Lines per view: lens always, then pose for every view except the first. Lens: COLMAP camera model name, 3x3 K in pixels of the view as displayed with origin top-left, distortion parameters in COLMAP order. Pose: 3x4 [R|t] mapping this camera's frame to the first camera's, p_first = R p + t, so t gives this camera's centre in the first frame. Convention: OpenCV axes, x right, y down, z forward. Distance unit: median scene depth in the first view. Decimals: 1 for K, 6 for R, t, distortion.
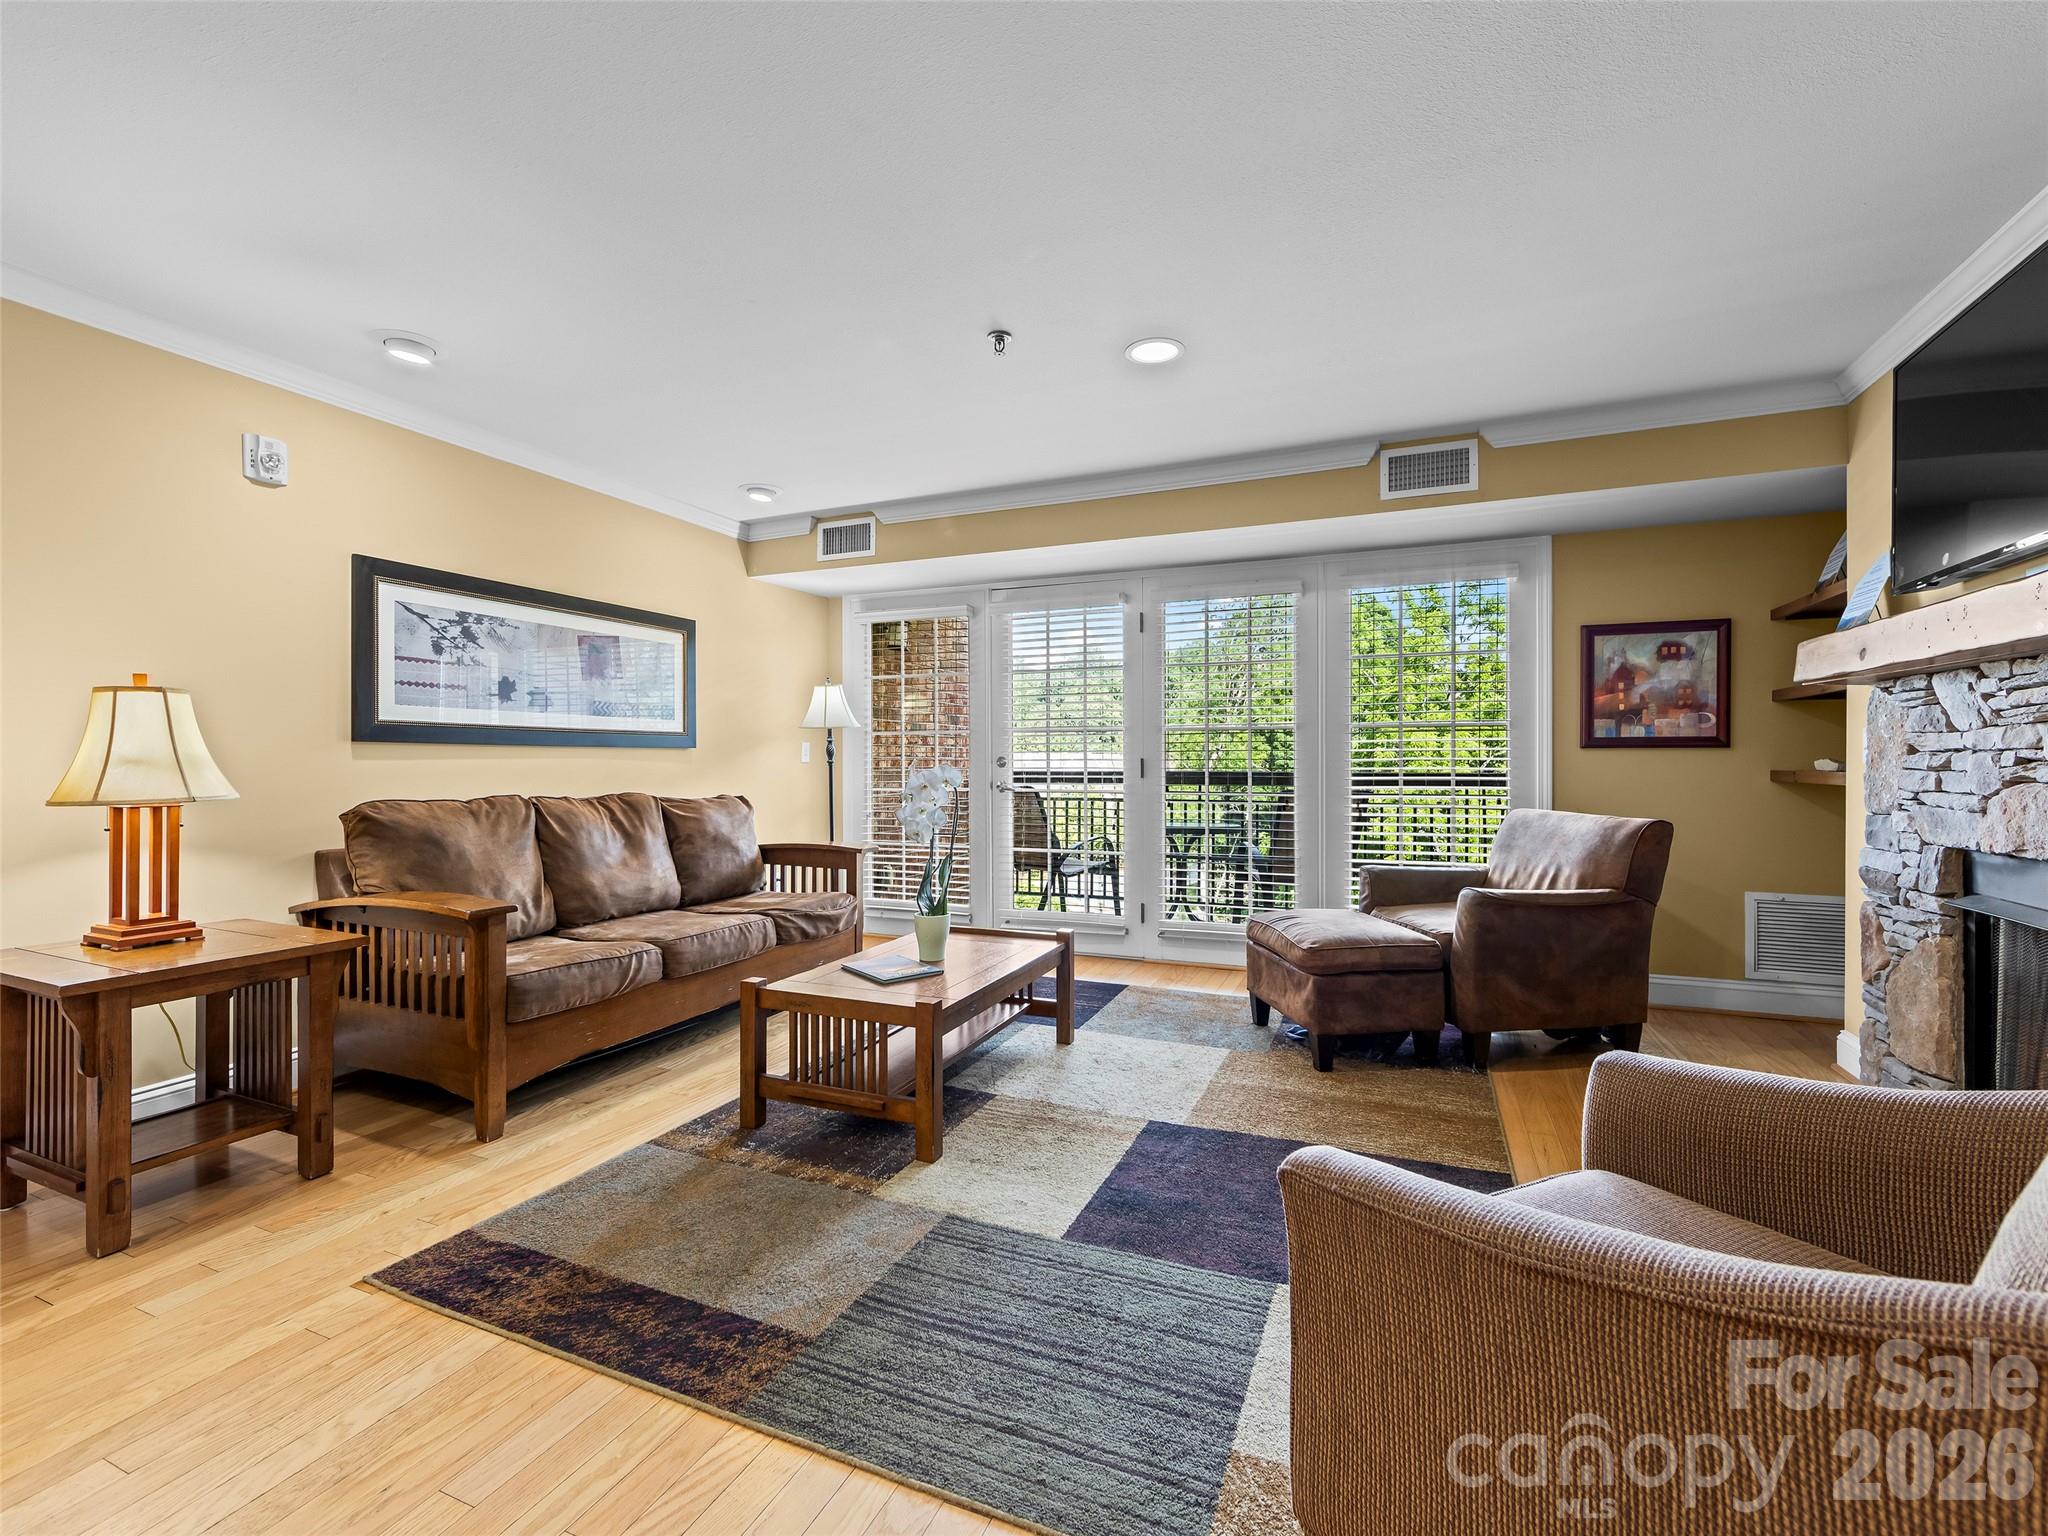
lens RADIAL K [[903.8, 0, 1039.2], [0, 903.8, 762.1], [0, 0, 1]] dist [-0.002026, 0.001170]
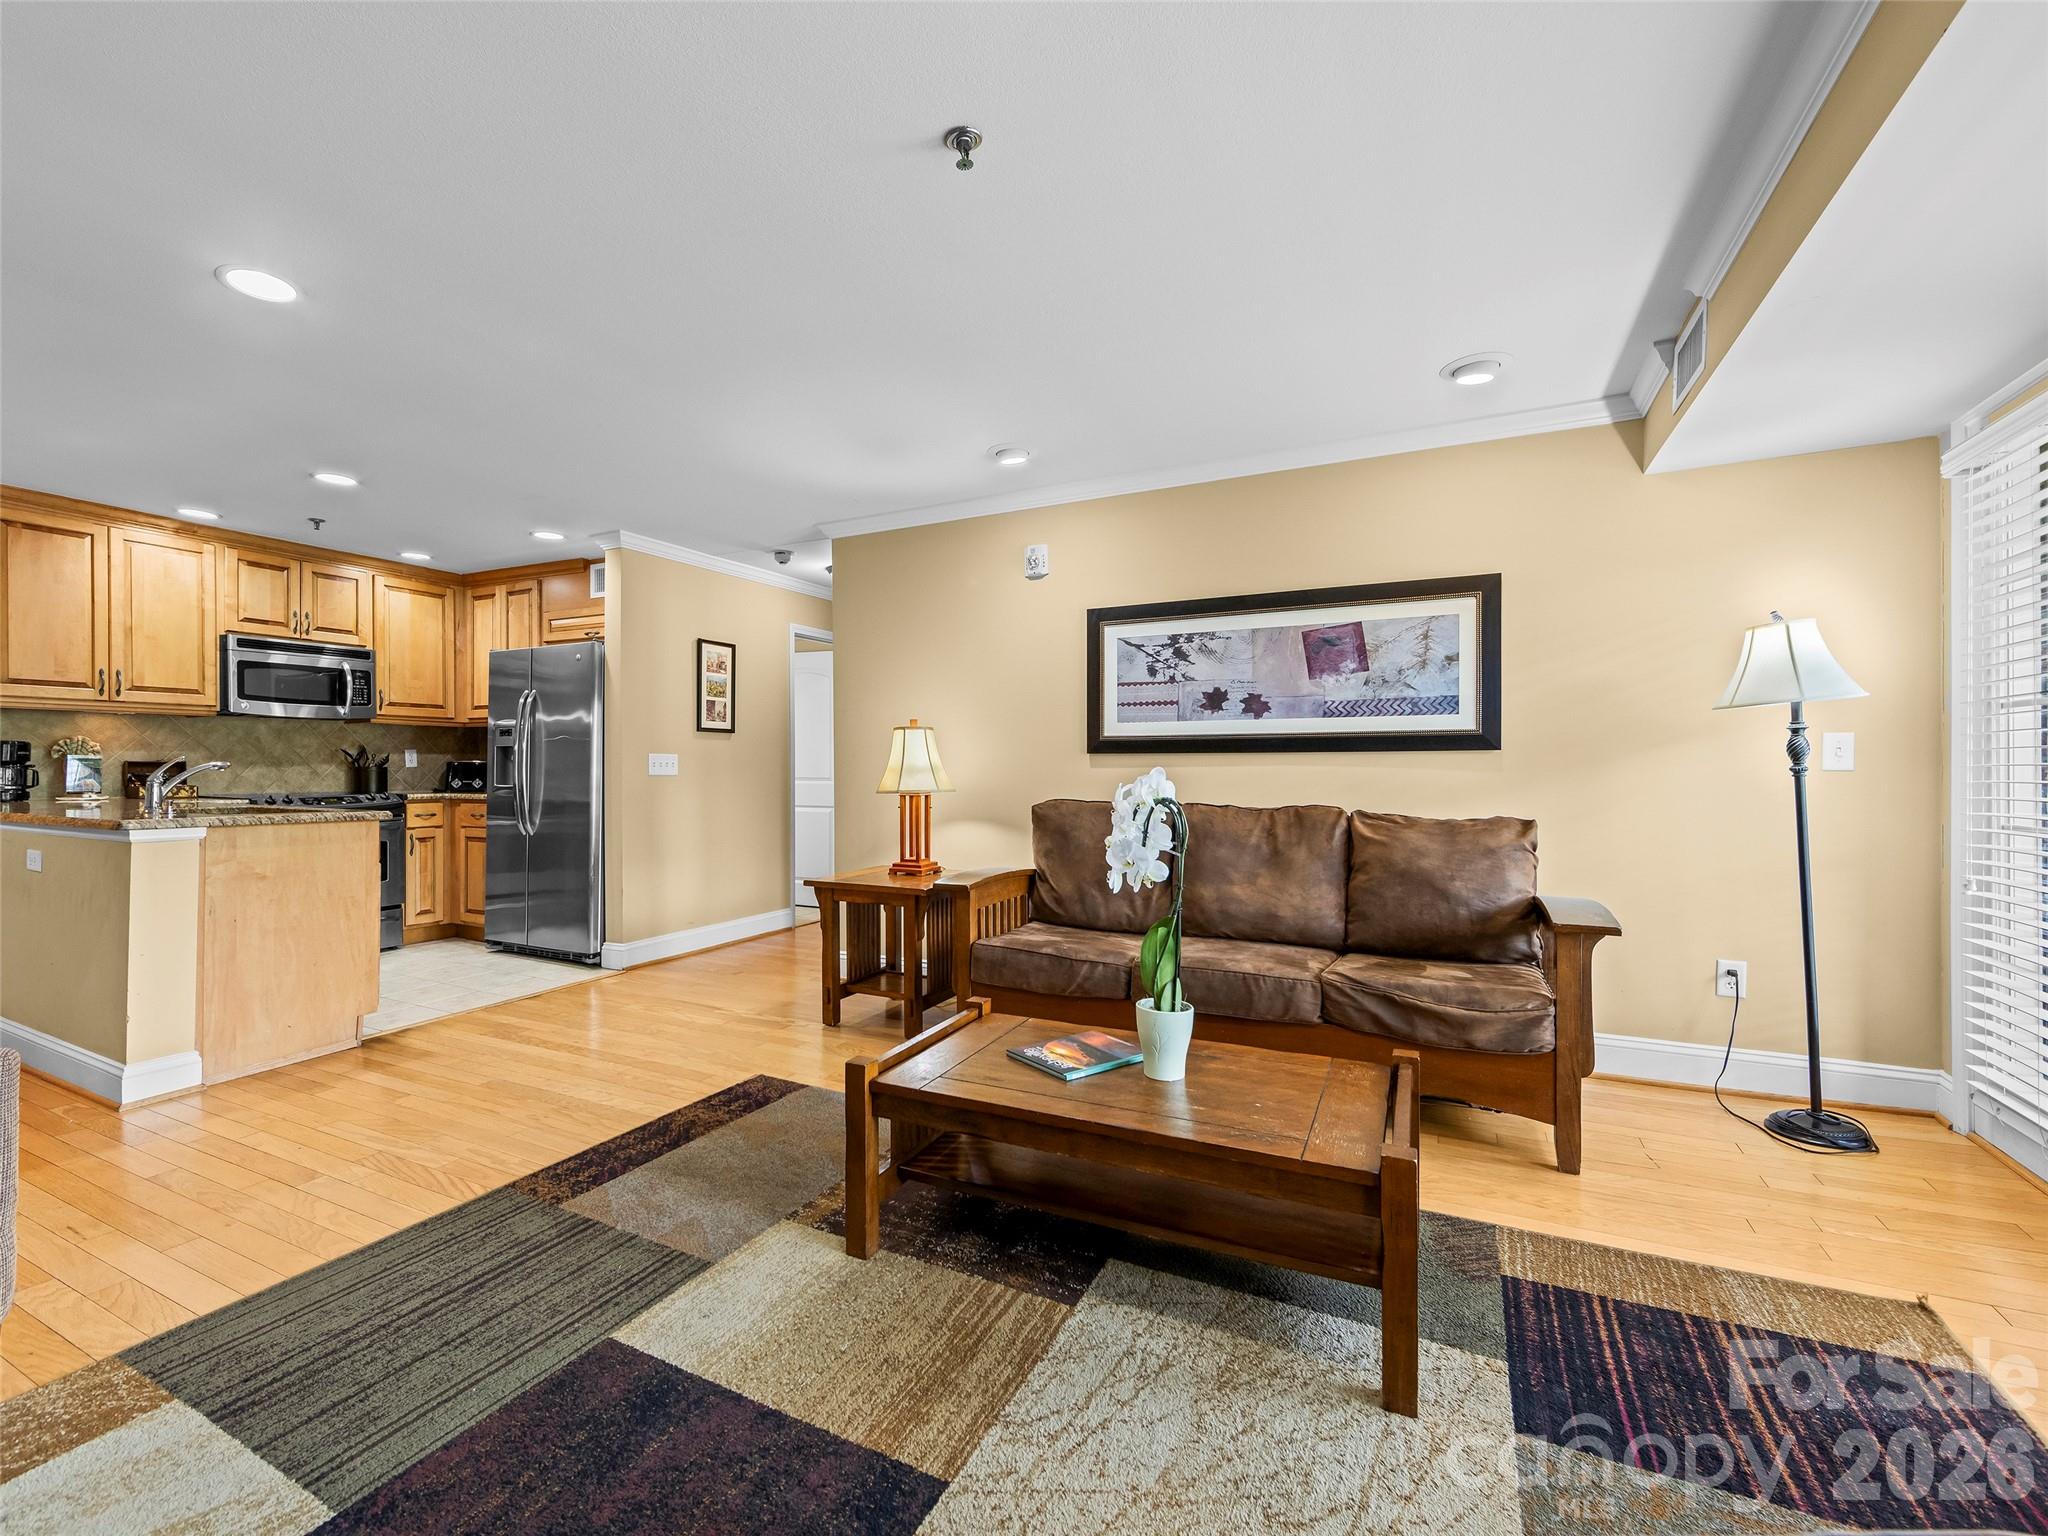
lens RADIAL K [[903.8, 0, 959.7], [0, 903.8, 771.1], [0, 0, 1]] dist [-0.002026, 0.001170]
pose [[-0.094429, 0.003043, -0.995527, 0.538856], [0.001283, 0.999995, 0.002935, -0.001919], [0.995531, -0.001000, -0.094432, 0.912395]]
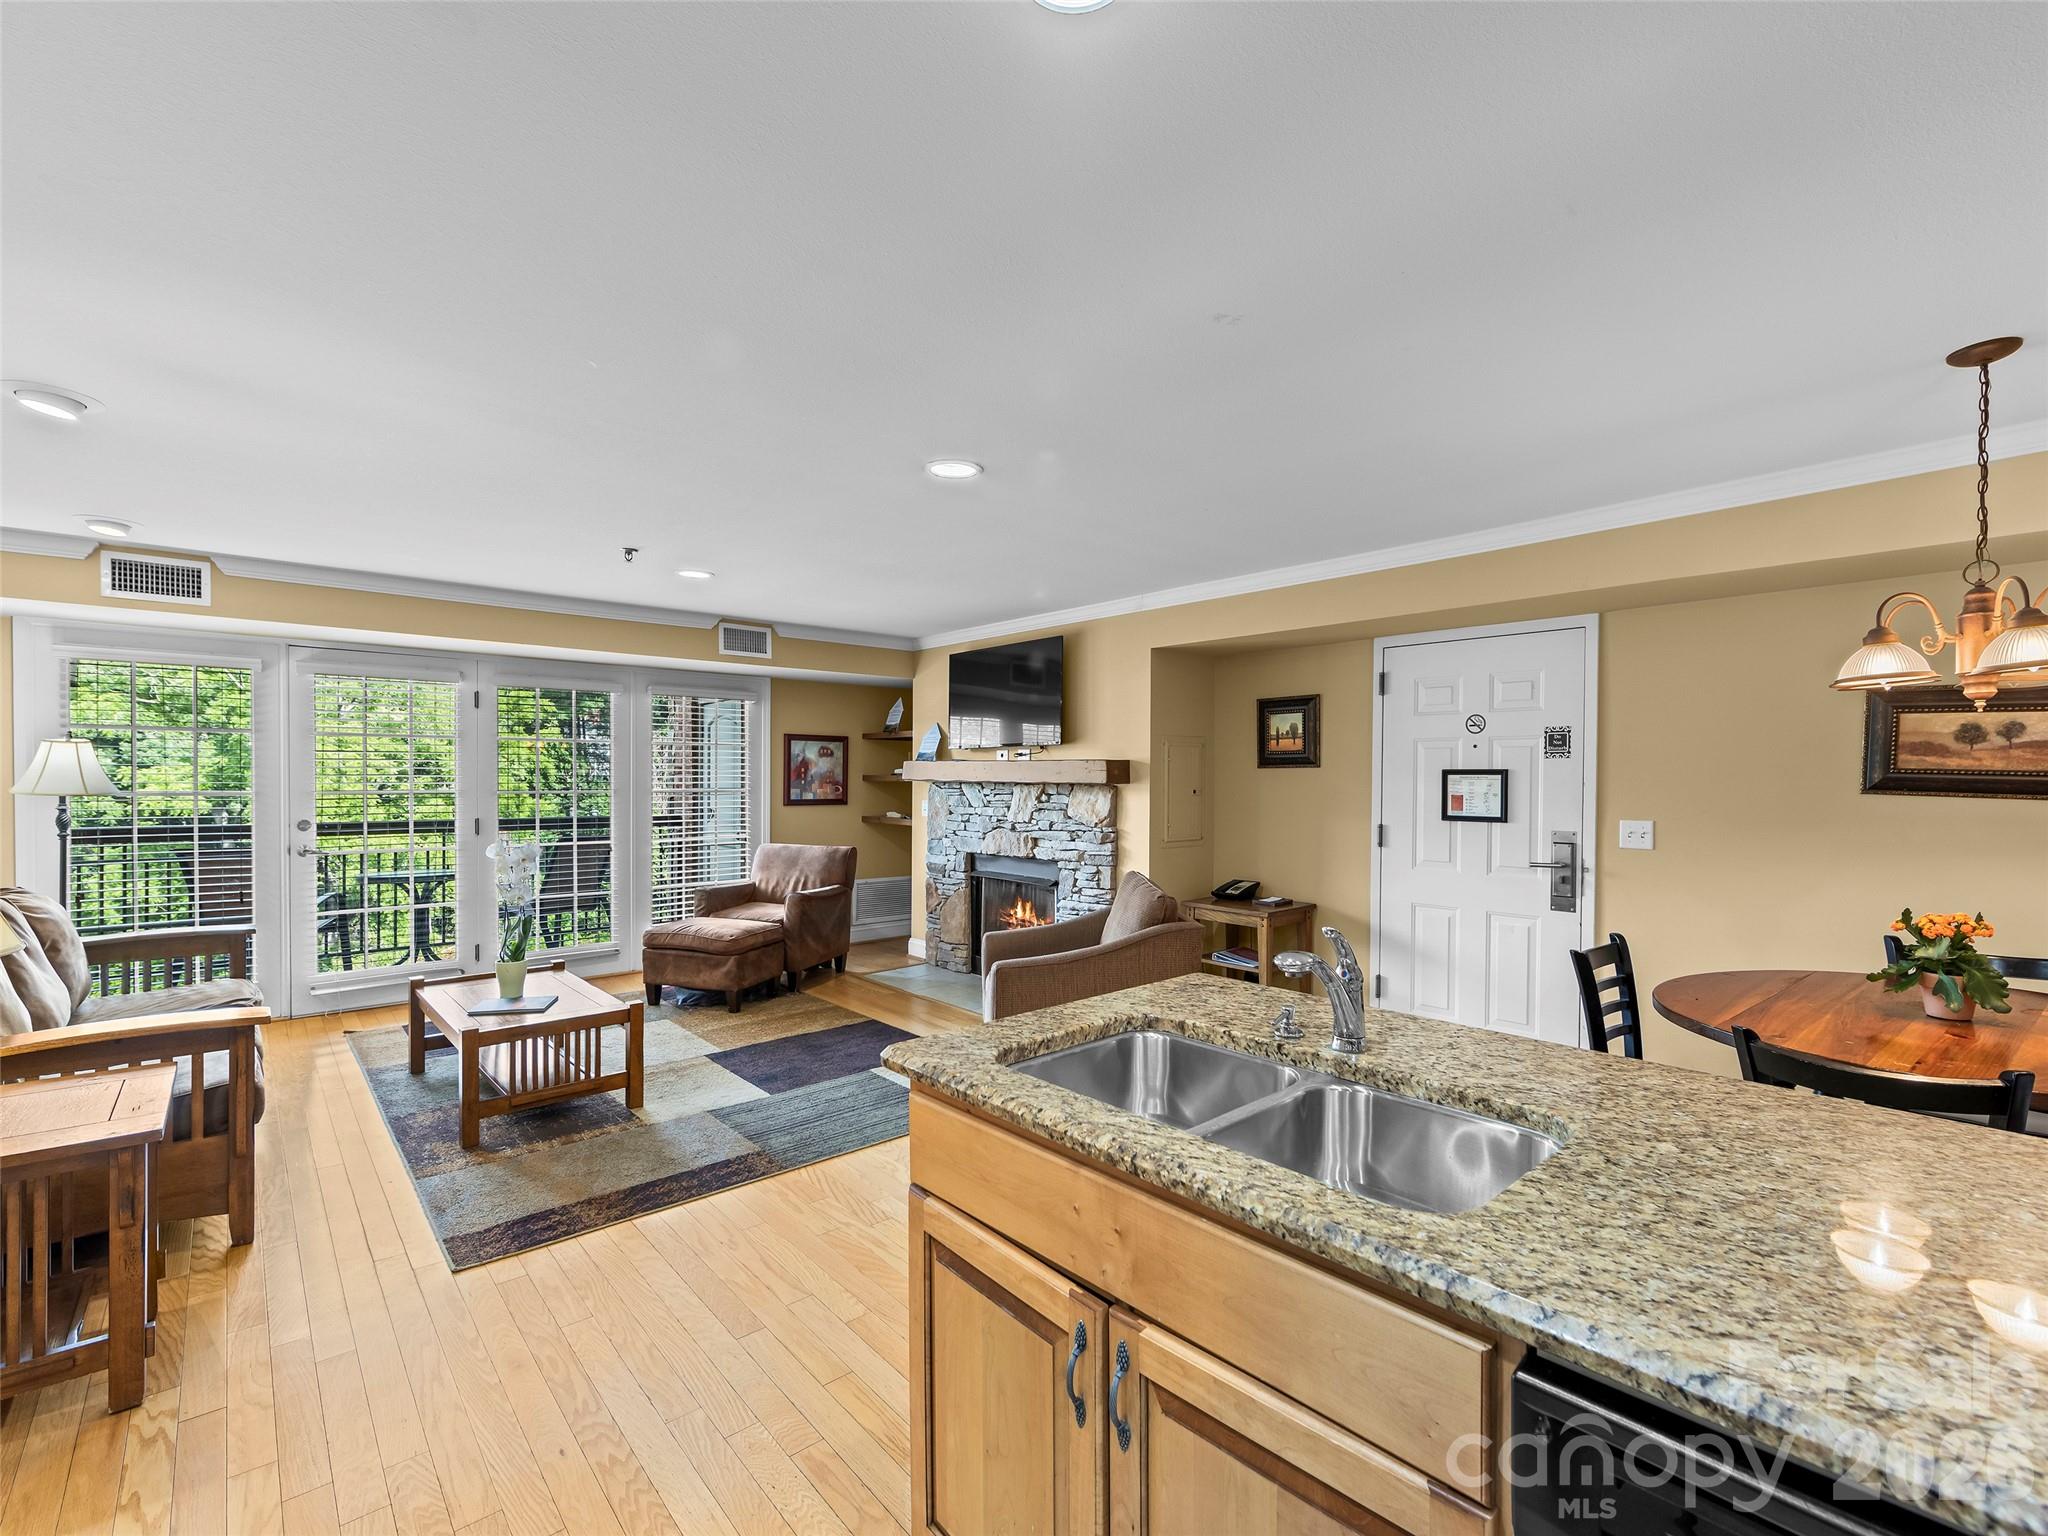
lens RADIAL K [[903.8, 0, 1024.6], [0, 903.8, 792.7], [0, 0, 1]] dist [-0.002026, 0.001170]
pose [[0.436615, -0.013101, 0.899553, -0.931892], [-0.005713, 0.999833, 0.017335, -0.091616], [-0.899630, -0.012707, 0.436468, -0.190496]]
